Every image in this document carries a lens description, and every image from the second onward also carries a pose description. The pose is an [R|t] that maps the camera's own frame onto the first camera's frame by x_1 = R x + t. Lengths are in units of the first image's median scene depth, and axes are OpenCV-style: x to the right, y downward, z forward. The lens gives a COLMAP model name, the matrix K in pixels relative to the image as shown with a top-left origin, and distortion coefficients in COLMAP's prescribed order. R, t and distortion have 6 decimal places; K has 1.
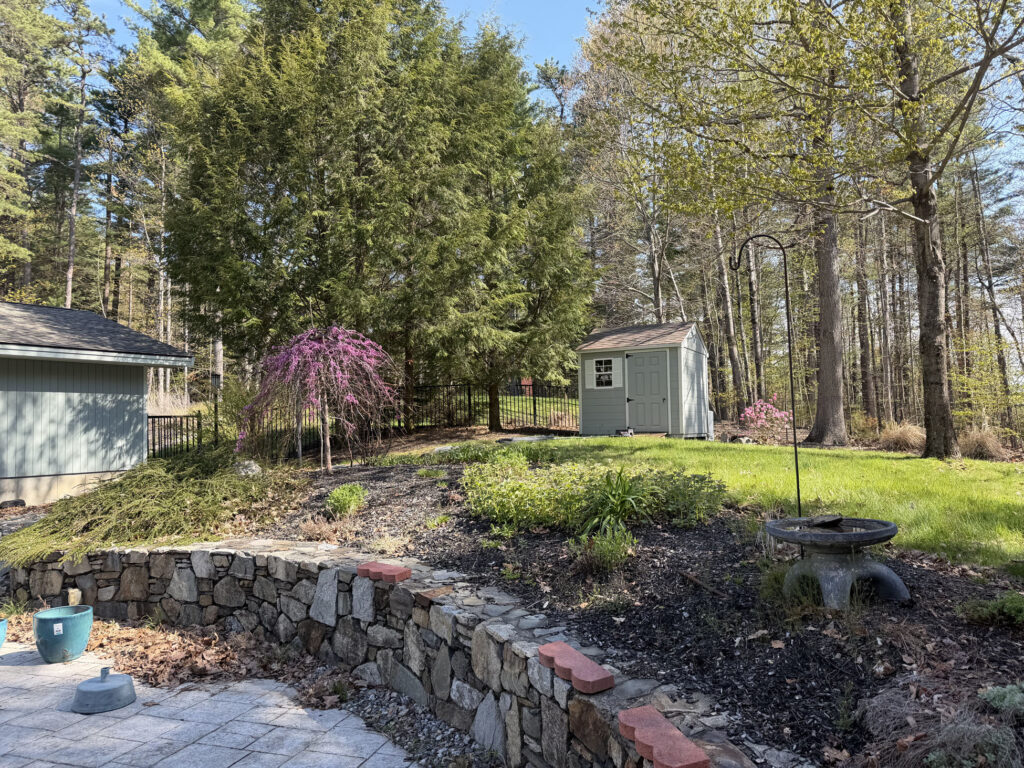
lens RADIAL K [[706.7, 0, 520.1], [0, 706.7, 377.3], [0, 0, 1]] dist [0.003724, -0.009175]
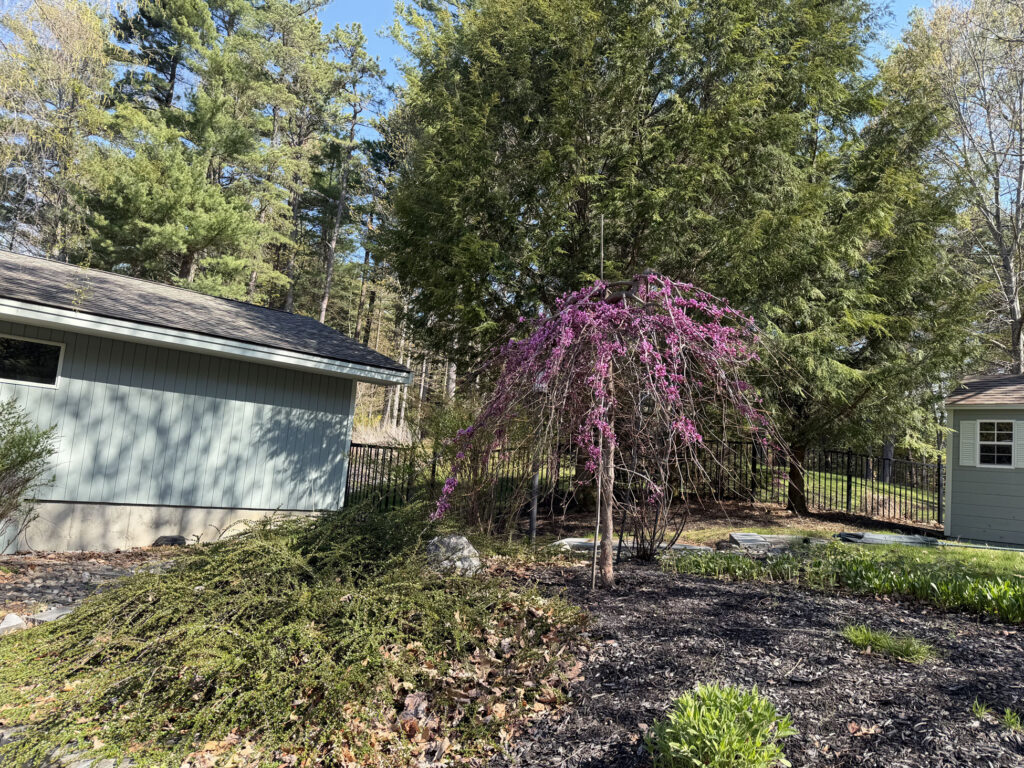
lens RADIAL K [[716.6, 0, 509.1], [0, 716.6, 382.0], [0, 0, 1]] dist [0.027595, -0.050787]
pose [[0.944486, 0.060692, -0.322897, -0.119355], [-0.085268, 0.994396, -0.062505, 0.022803], [0.317294, 0.086568, 0.944368, 0.324902]]
